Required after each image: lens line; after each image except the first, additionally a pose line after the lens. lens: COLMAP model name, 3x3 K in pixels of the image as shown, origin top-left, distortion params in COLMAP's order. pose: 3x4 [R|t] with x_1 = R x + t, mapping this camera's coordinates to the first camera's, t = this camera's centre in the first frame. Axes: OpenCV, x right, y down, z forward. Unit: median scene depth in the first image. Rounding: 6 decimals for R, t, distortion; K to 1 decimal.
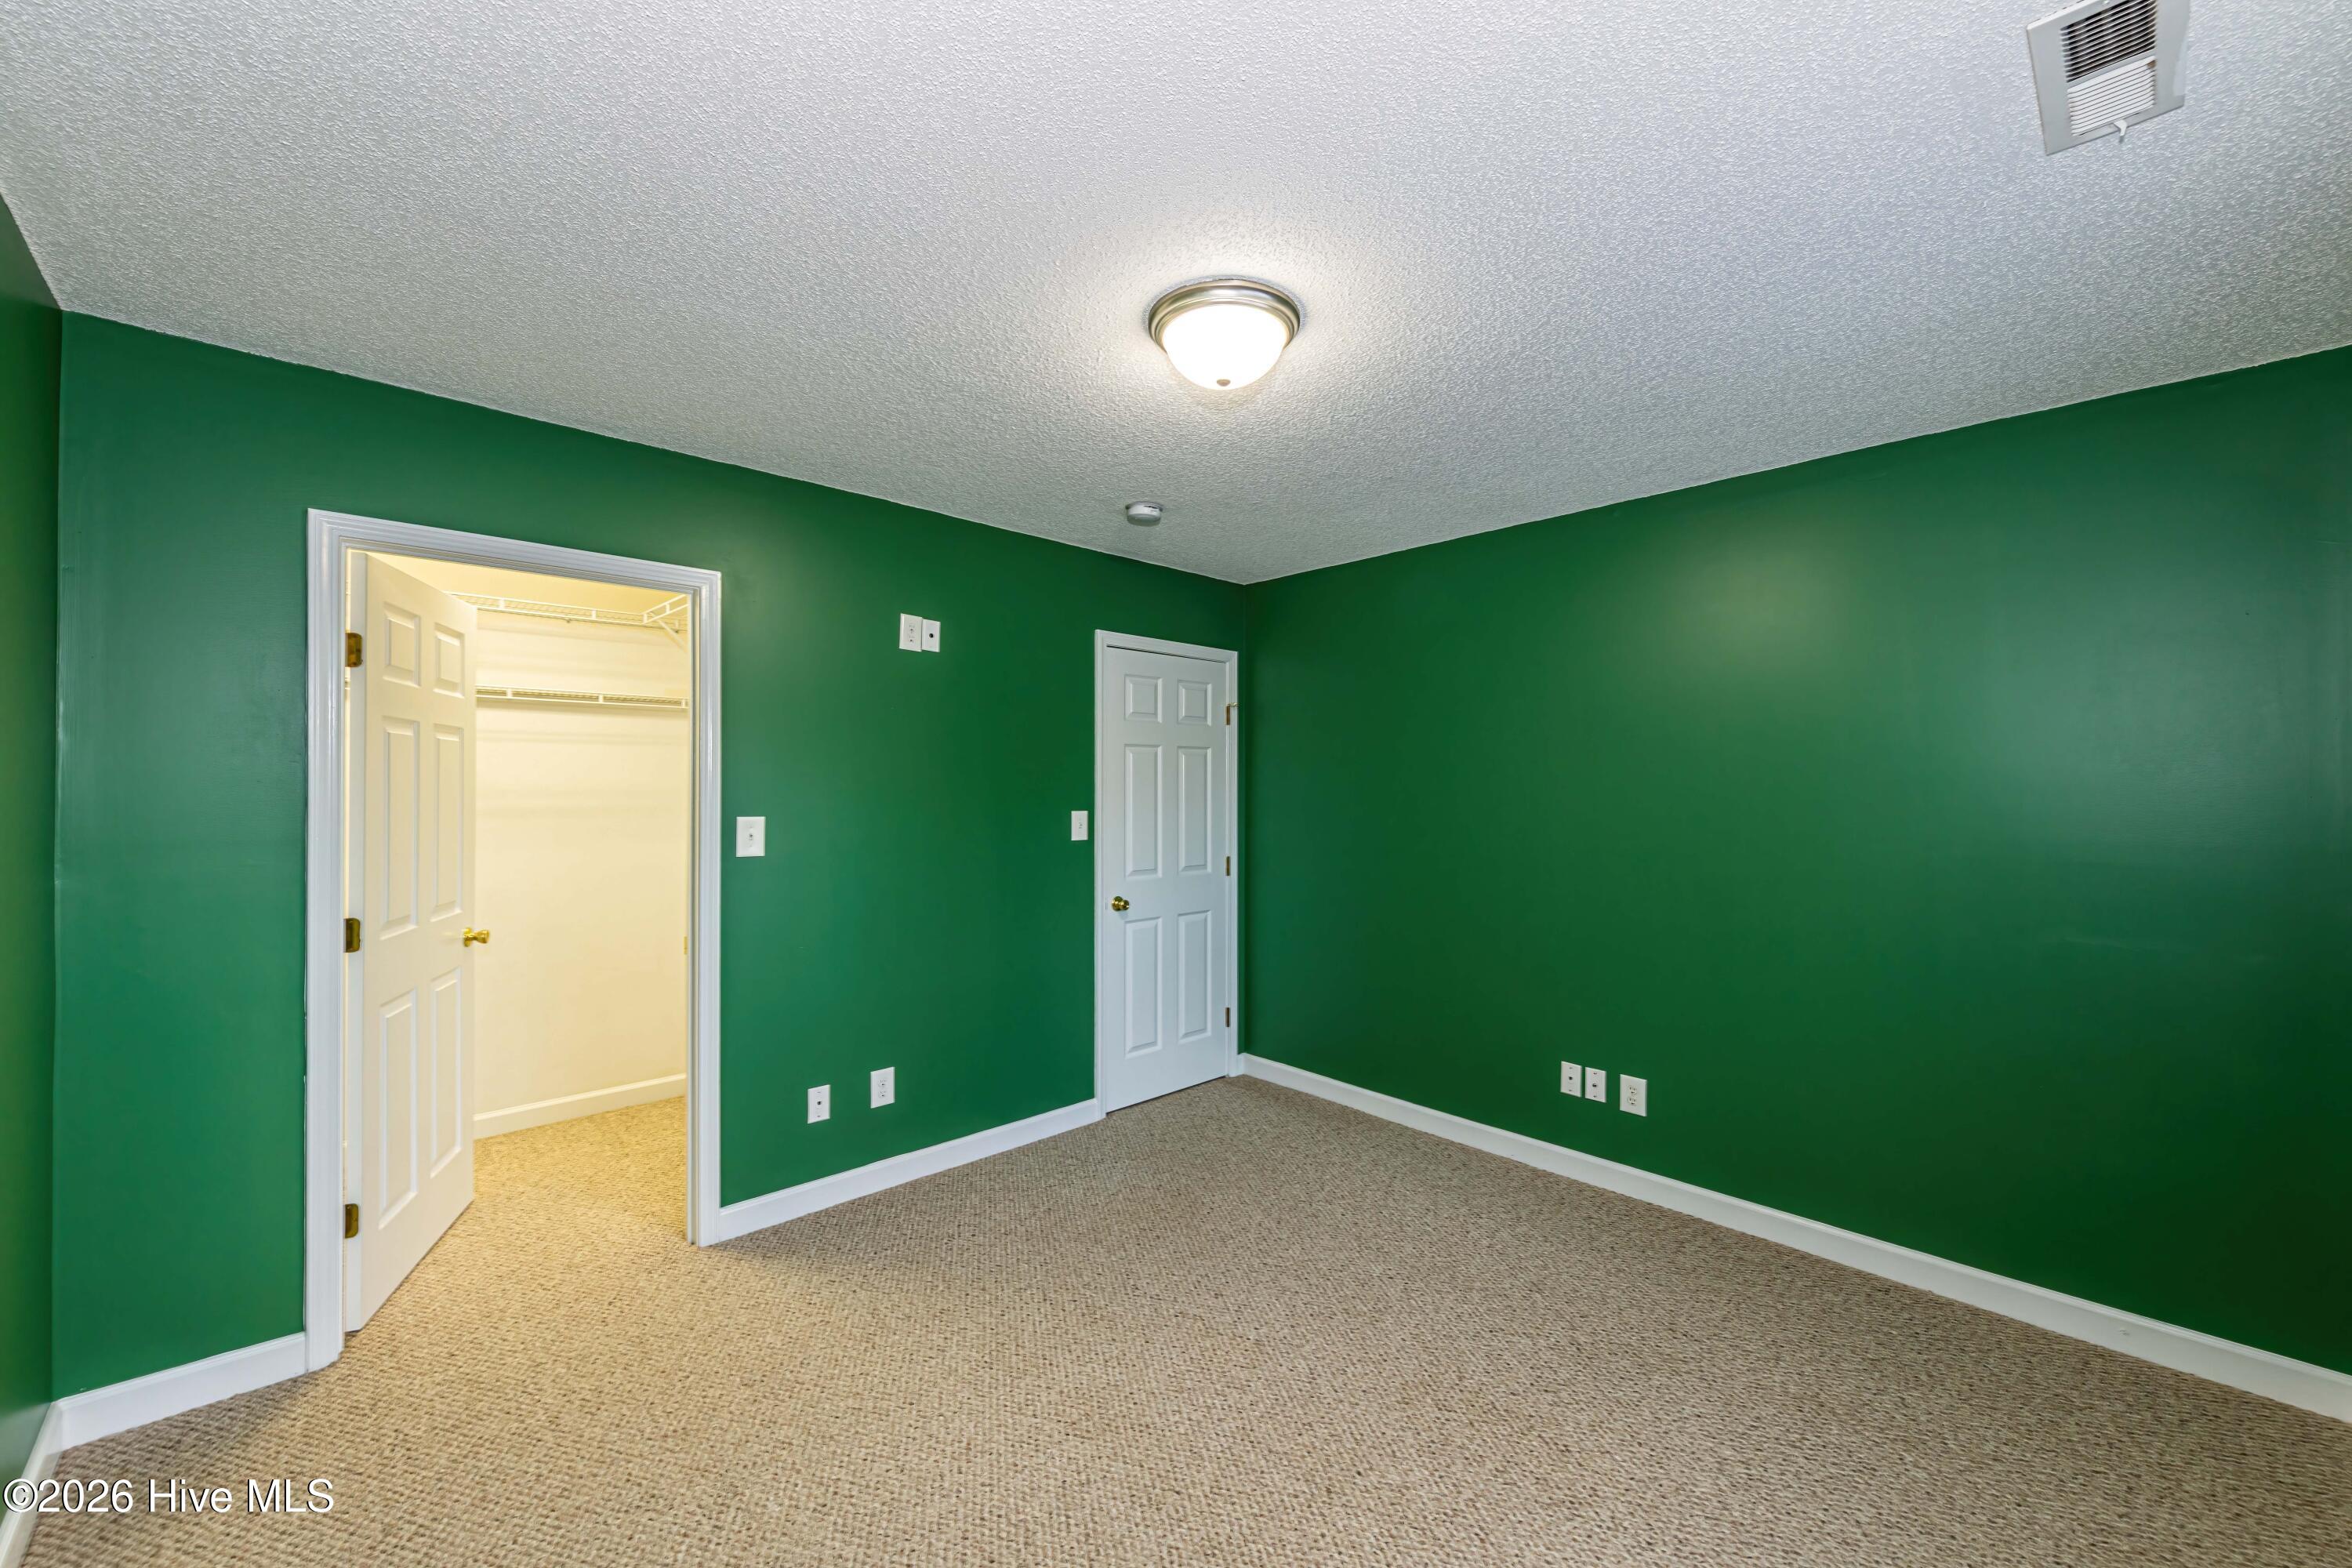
lens RADIAL K [[897.4, 0, 1182.2], [0, 897.4, 798.6], [0, 0, 1]] dist [-0.001617, -0.000222]
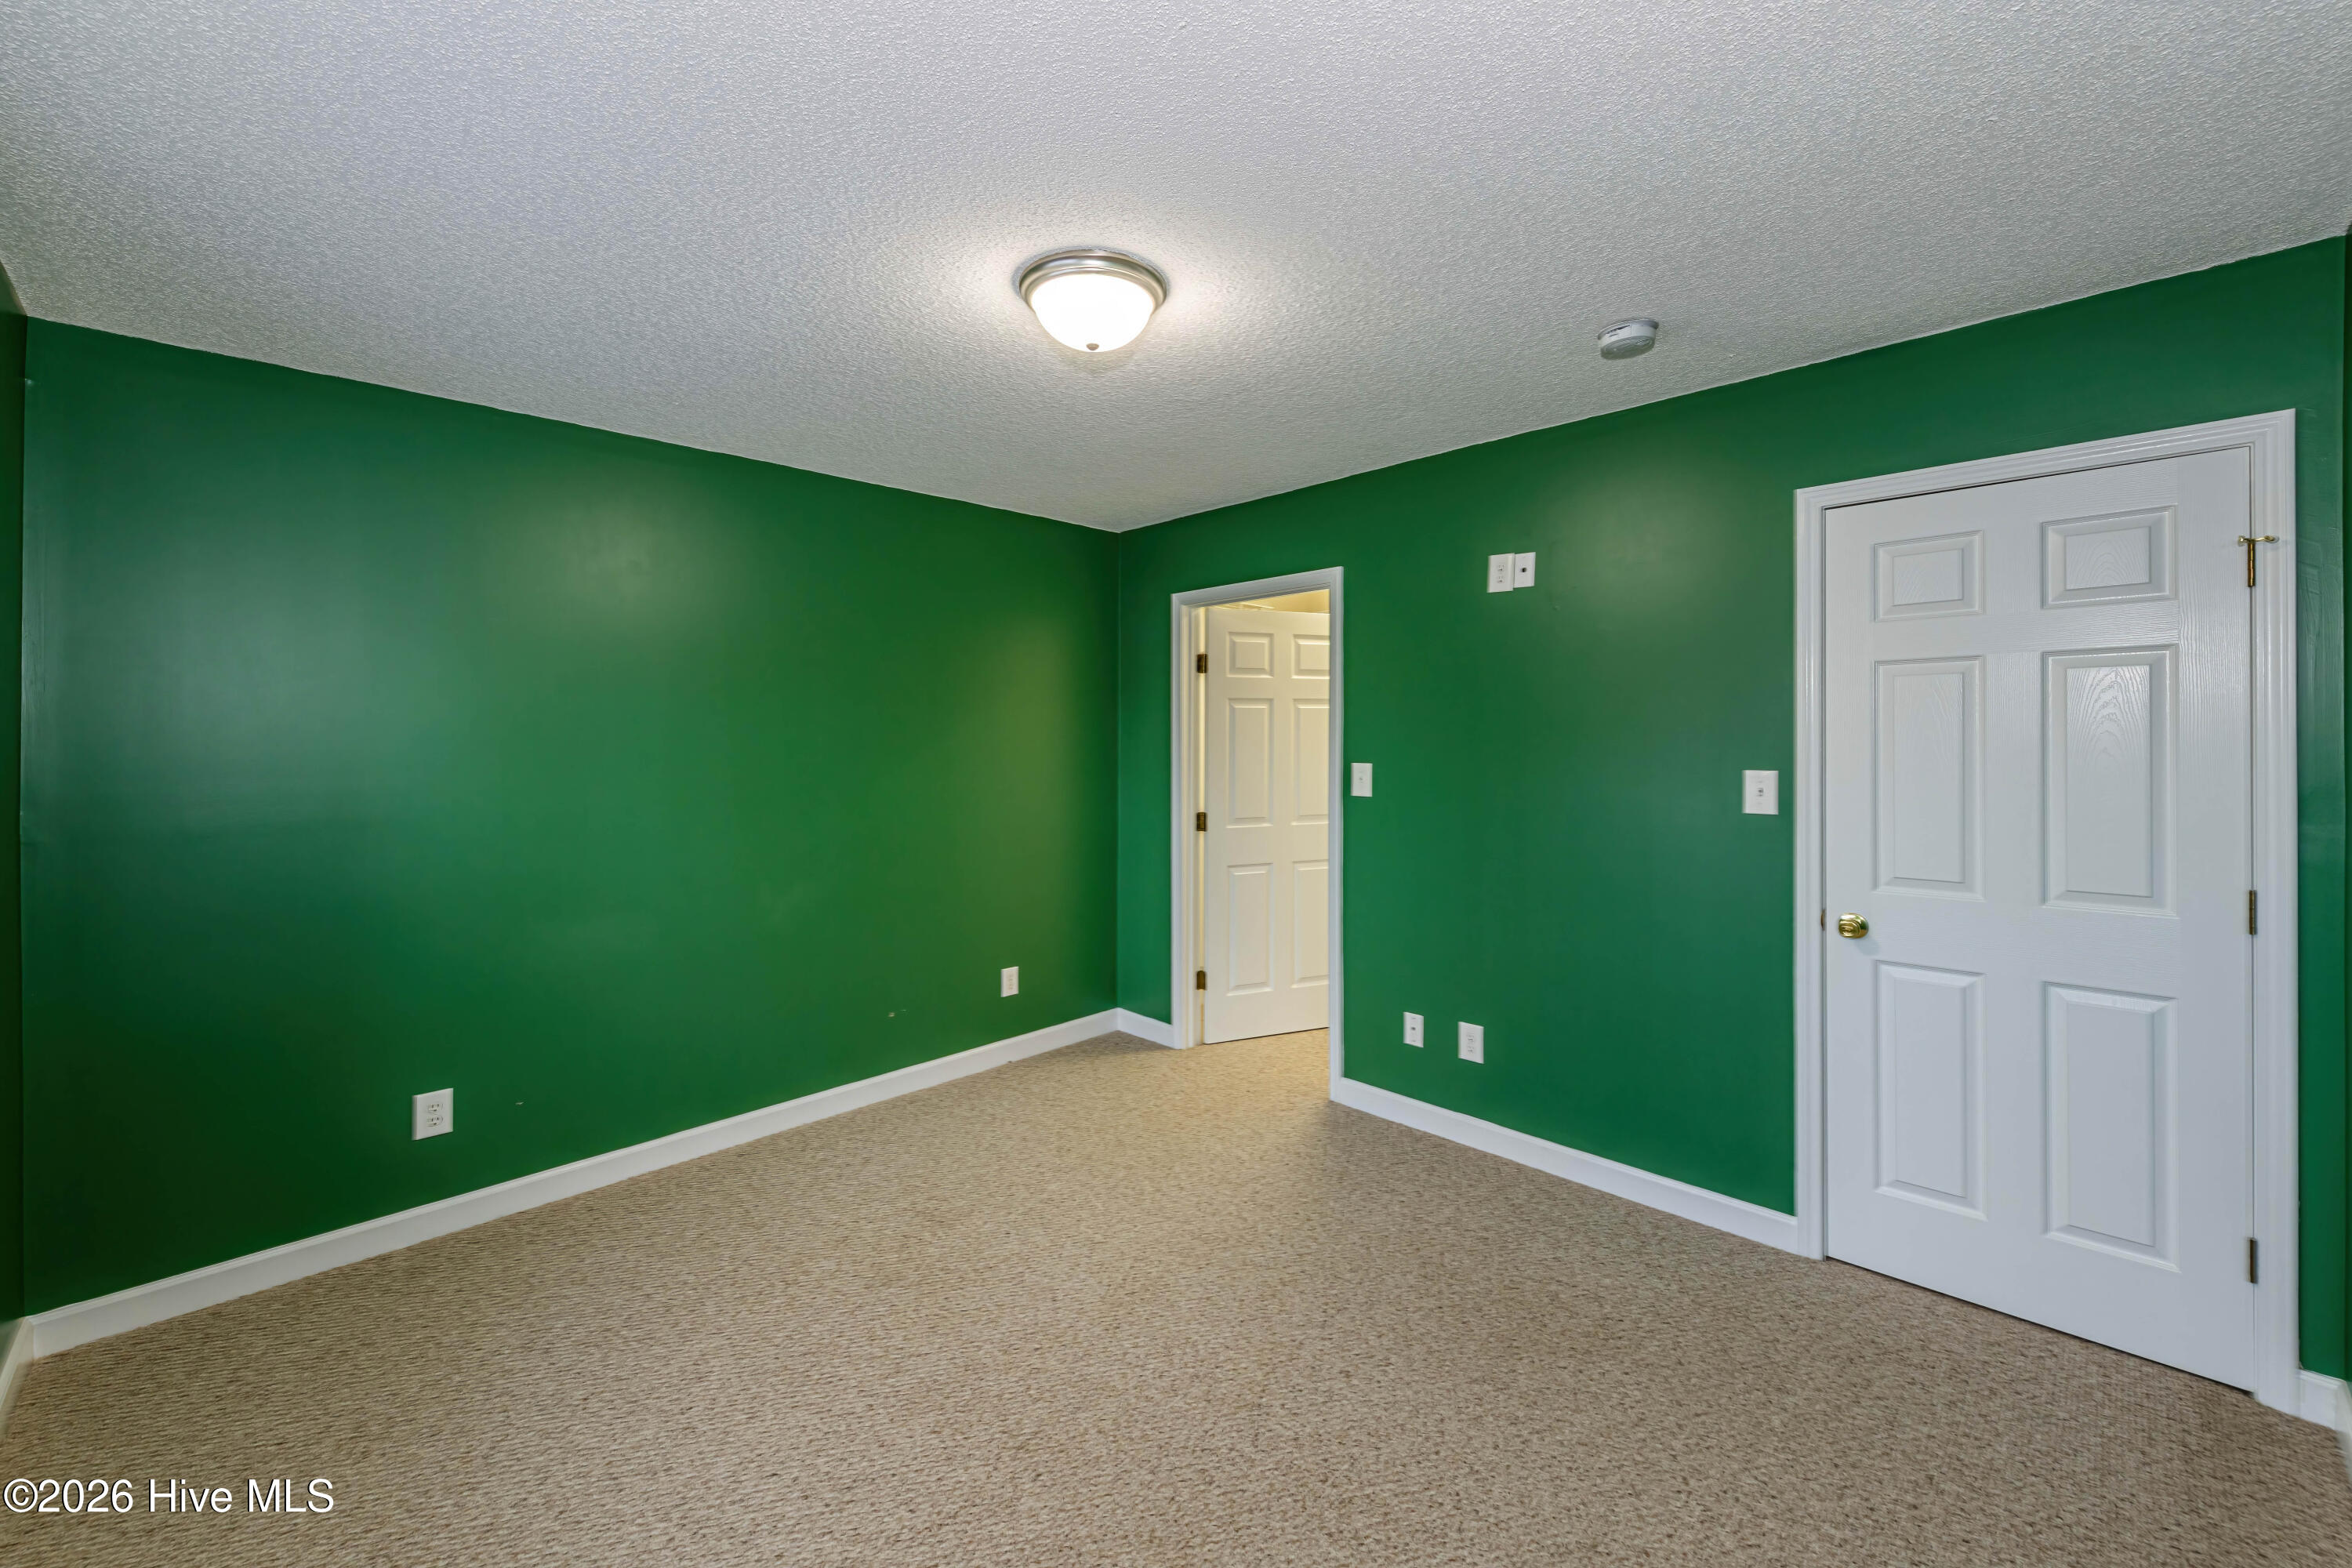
lens RADIAL K [[927.4, 0, 1178.2], [0, 927.4, 751.1], [0, 0, 1]] dist [-0.001141, -0.000450]
pose [[0.028637, 0.007597, -0.999561, 0.744374], [-0.009227, 0.999931, 0.007335, -0.002496], [0.999547, 0.009013, 0.028705, 0.717330]]
